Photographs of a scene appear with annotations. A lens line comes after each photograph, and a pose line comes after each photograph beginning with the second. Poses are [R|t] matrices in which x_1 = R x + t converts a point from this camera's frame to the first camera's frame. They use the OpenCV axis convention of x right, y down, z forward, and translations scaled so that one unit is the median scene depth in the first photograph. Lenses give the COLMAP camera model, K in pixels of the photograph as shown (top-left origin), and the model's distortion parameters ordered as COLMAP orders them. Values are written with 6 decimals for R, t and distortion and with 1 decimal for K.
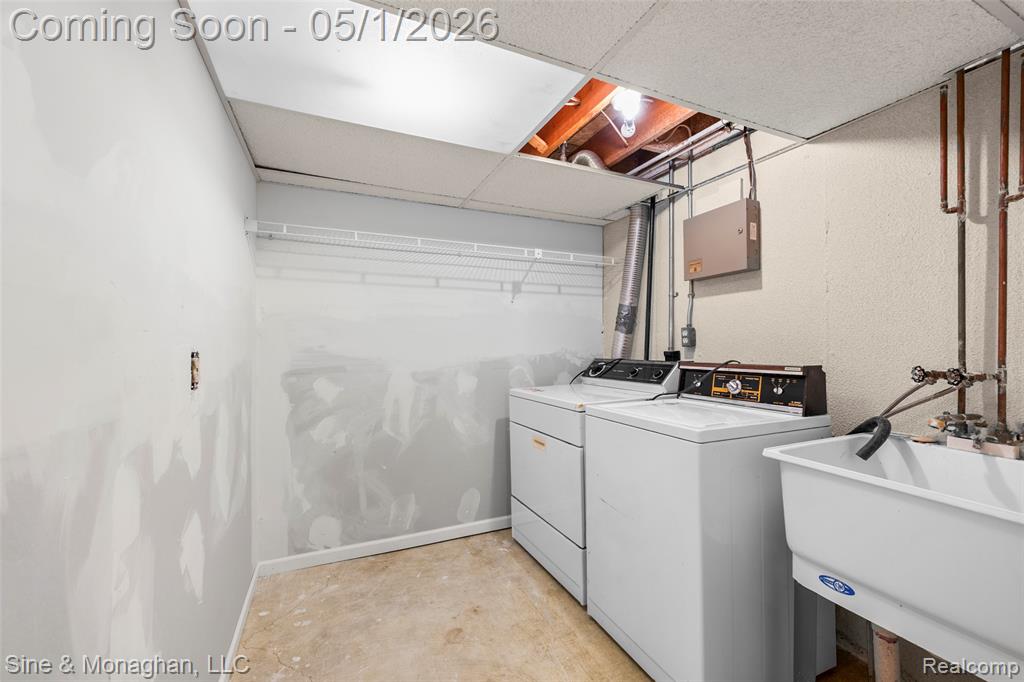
lens RADIAL K [[416.9, 0, 514.6], [0, 416.9, 332.4], [0, 0, 1]] dist [0.000656, 0.000080]
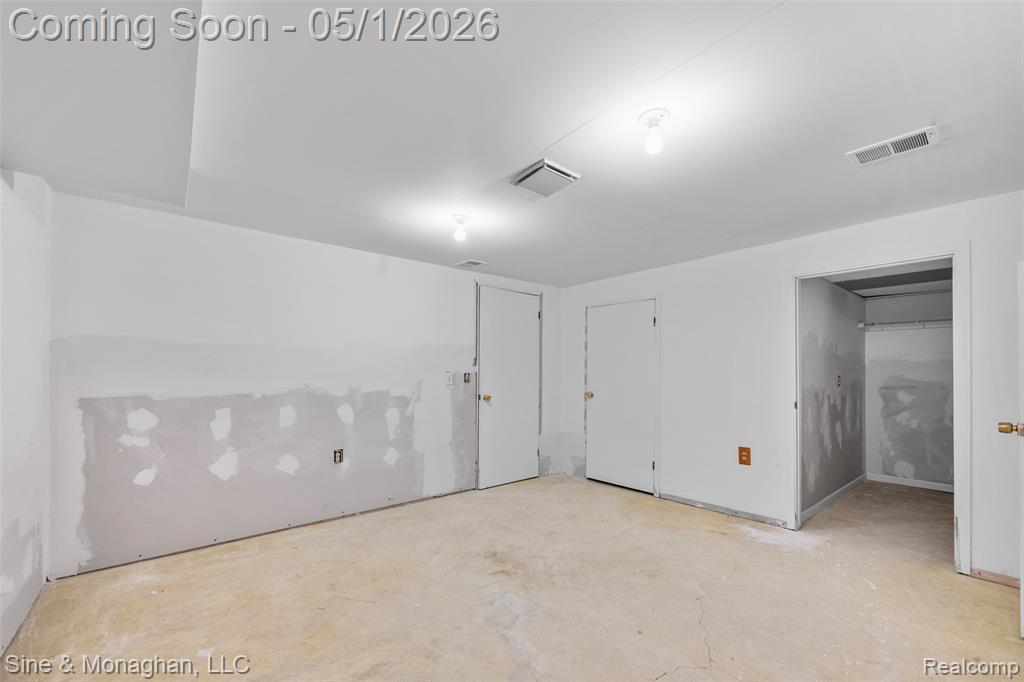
lens RADIAL K [[415.3, 0, 512.4], [0, 415.3, 372.5], [0, 0, 1]] dist [-0.000467, -0.000050]
pose [[0.264354, 0.004712, -0.964414, 0.962080], [0.000627, 0.999987, 0.005058, 0.008839], [0.964426, -0.001942, 0.264347, -1.324771]]
